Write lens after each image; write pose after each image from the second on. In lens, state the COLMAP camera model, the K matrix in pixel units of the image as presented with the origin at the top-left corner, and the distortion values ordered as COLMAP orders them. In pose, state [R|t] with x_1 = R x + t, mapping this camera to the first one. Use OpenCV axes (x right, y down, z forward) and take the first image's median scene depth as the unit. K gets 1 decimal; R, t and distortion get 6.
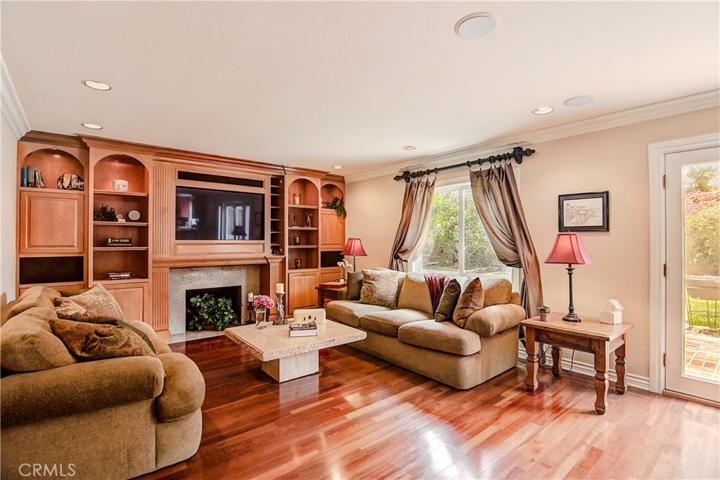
lens RADIAL K [[352.5, 0, 360.0], [0, 352.5, 240.0], [0, 0, 1]] dist [-0.026284, -0.000104]
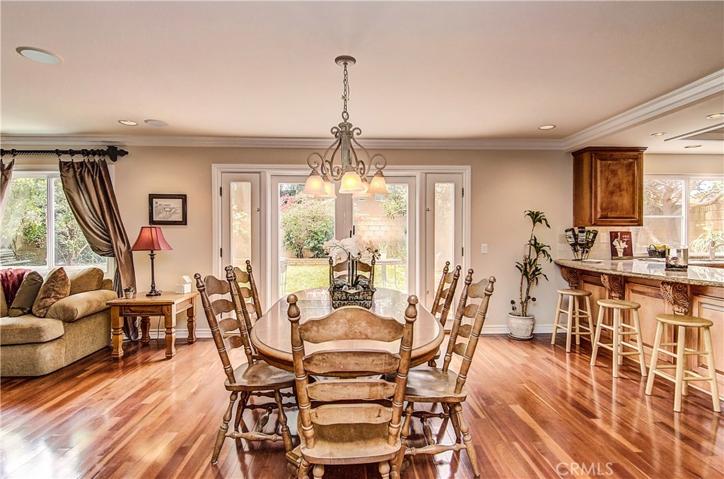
lens RADIAL K [[380.9, 0, 373.9], [0, 380.9, 236.3], [0, 0, 1]] dist [-0.002463, -0.002094]
pose [[0.588635, -0.007202, 0.808367, -0.030611], [-0.001701, 0.999947, 0.010148, 0.001451], [-0.808397, -0.007348, 0.588591, -0.405607]]
